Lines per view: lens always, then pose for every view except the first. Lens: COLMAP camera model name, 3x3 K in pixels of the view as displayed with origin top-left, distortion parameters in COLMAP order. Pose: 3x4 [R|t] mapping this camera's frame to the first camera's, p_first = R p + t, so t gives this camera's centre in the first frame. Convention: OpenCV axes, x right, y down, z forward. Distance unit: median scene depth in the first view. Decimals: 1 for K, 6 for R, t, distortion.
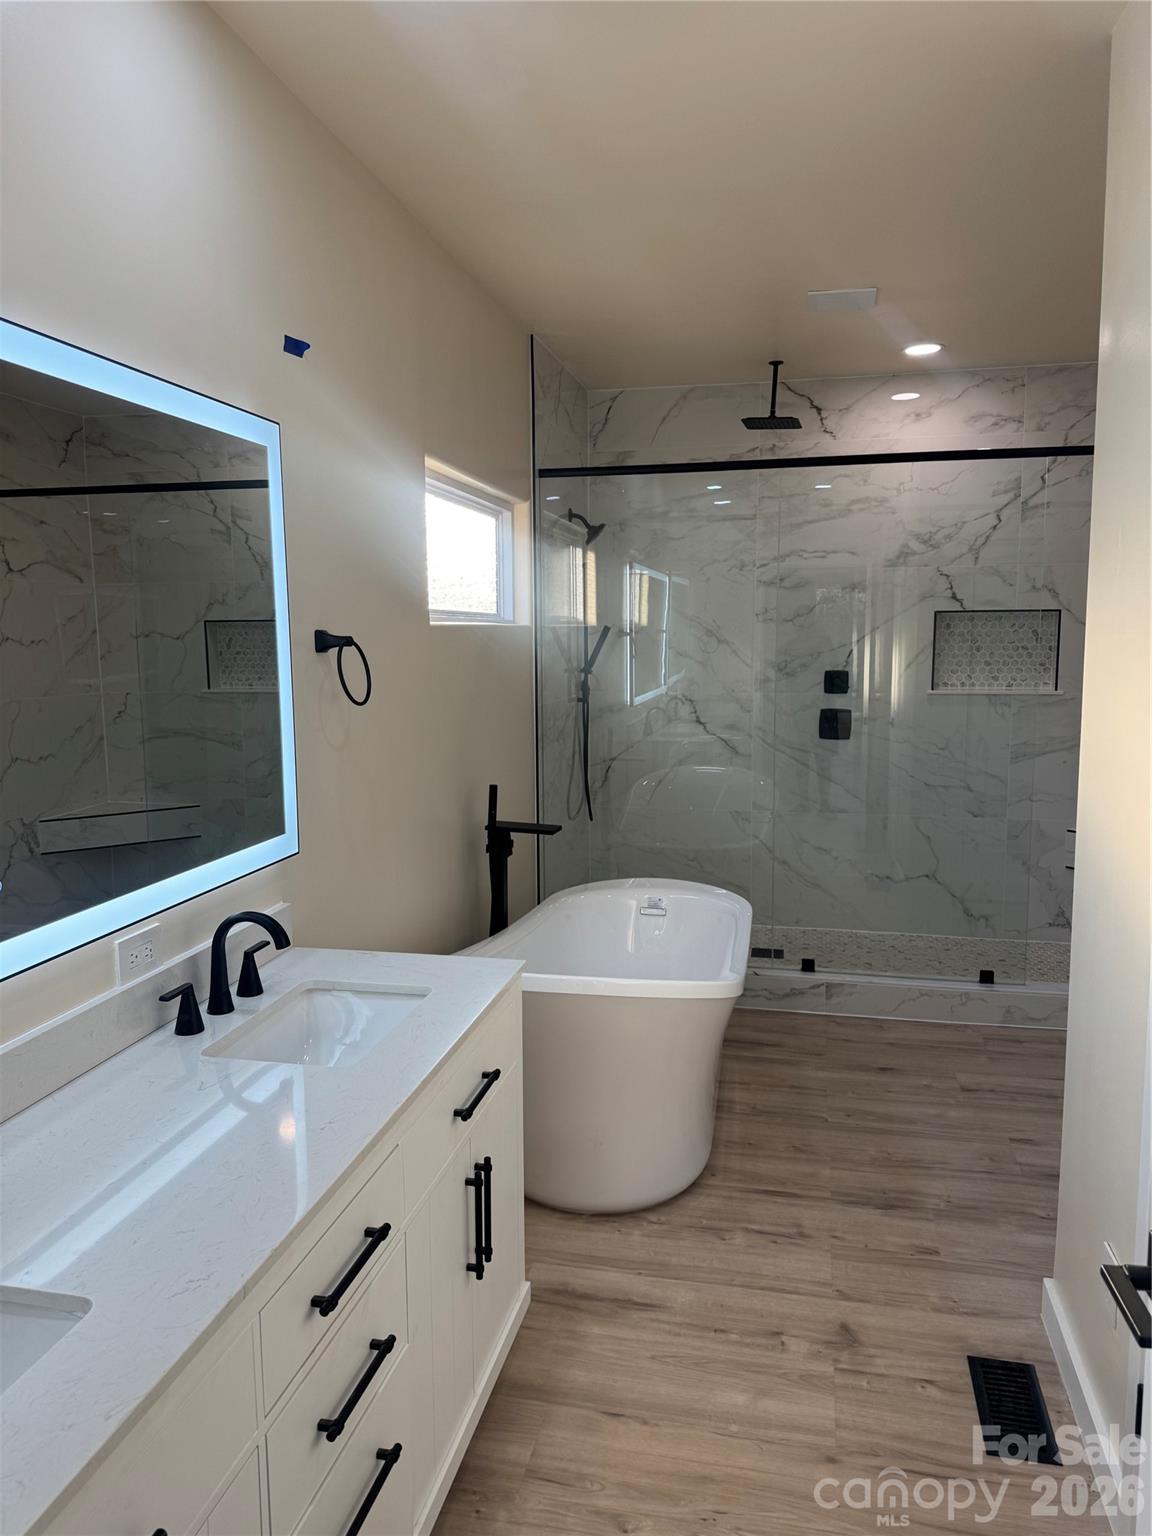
lens RADIAL K [[1076.3, 0, 583.7], [0, 1076.3, 766.4], [0, 0, 1]] dist [0.056706, -0.016948]
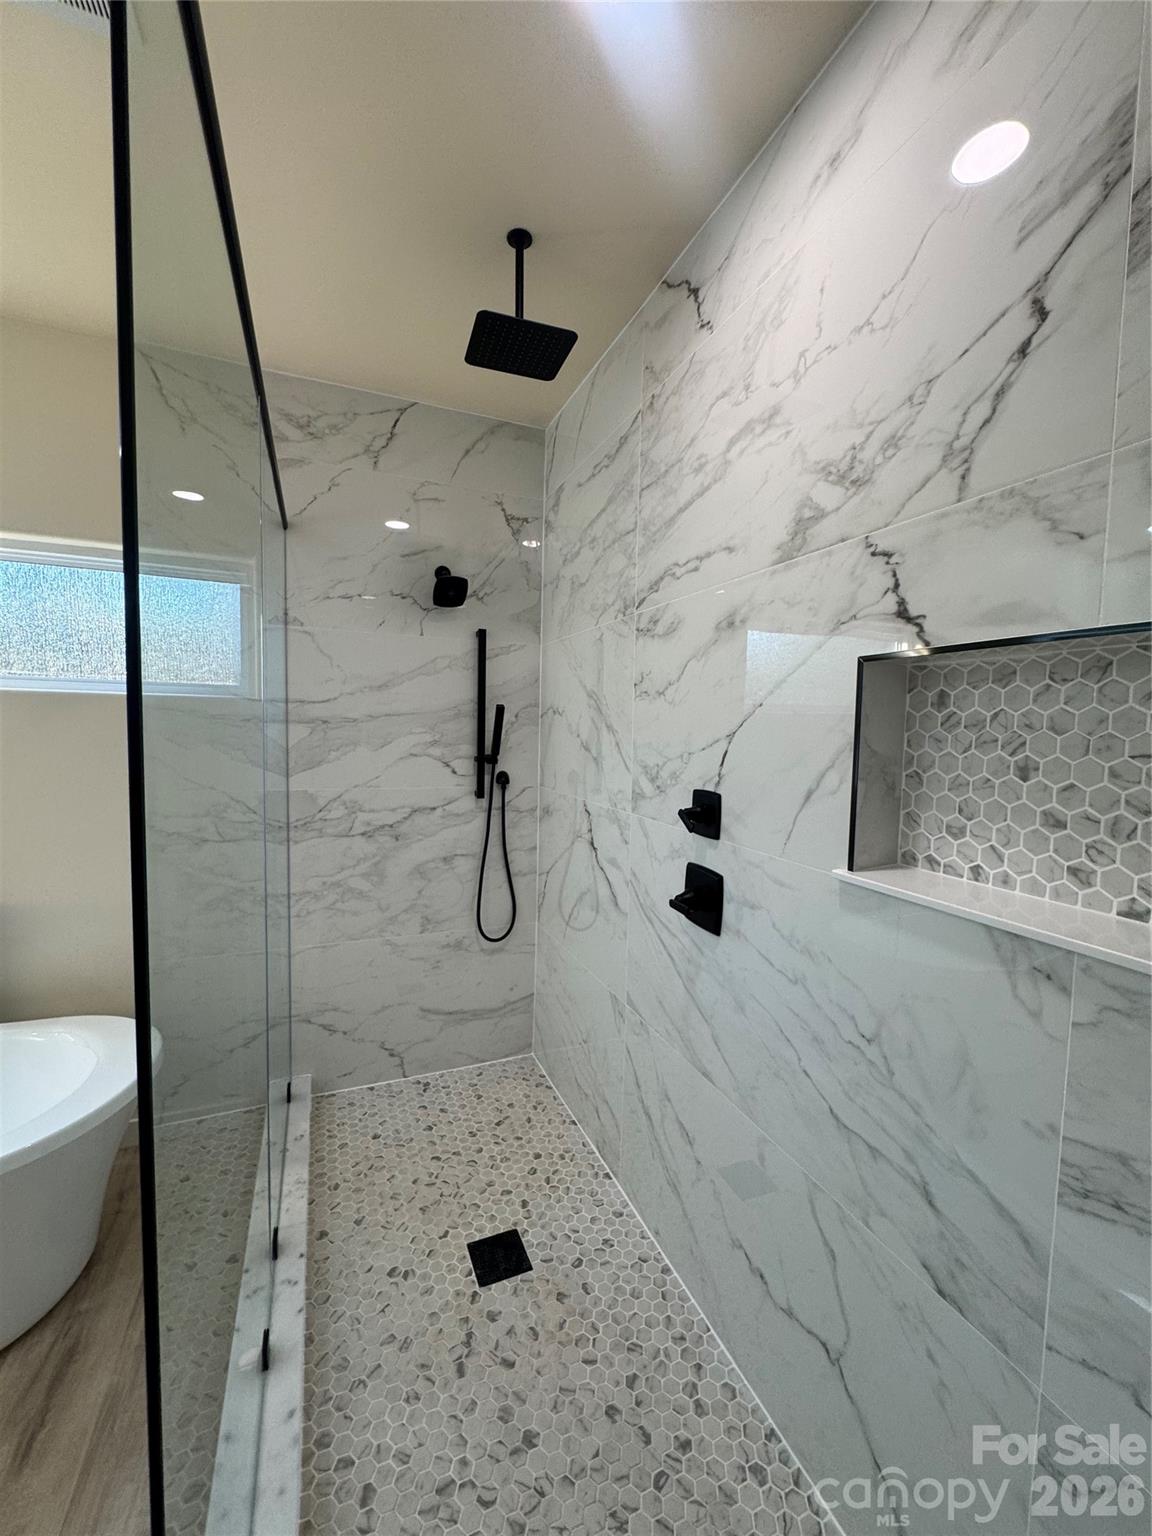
lens RADIAL K [[612.0, 0, 571.9], [0, 612.0, 762.1], [0, 0, 1]] dist [-0.000194, 0.000558]
pose [[0.566012, 0.066340, -0.821723, 0.444756], [-0.115349, 0.993325, 0.000740, -0.098215], [0.816287, 0.094366, 0.569886, 0.813765]]
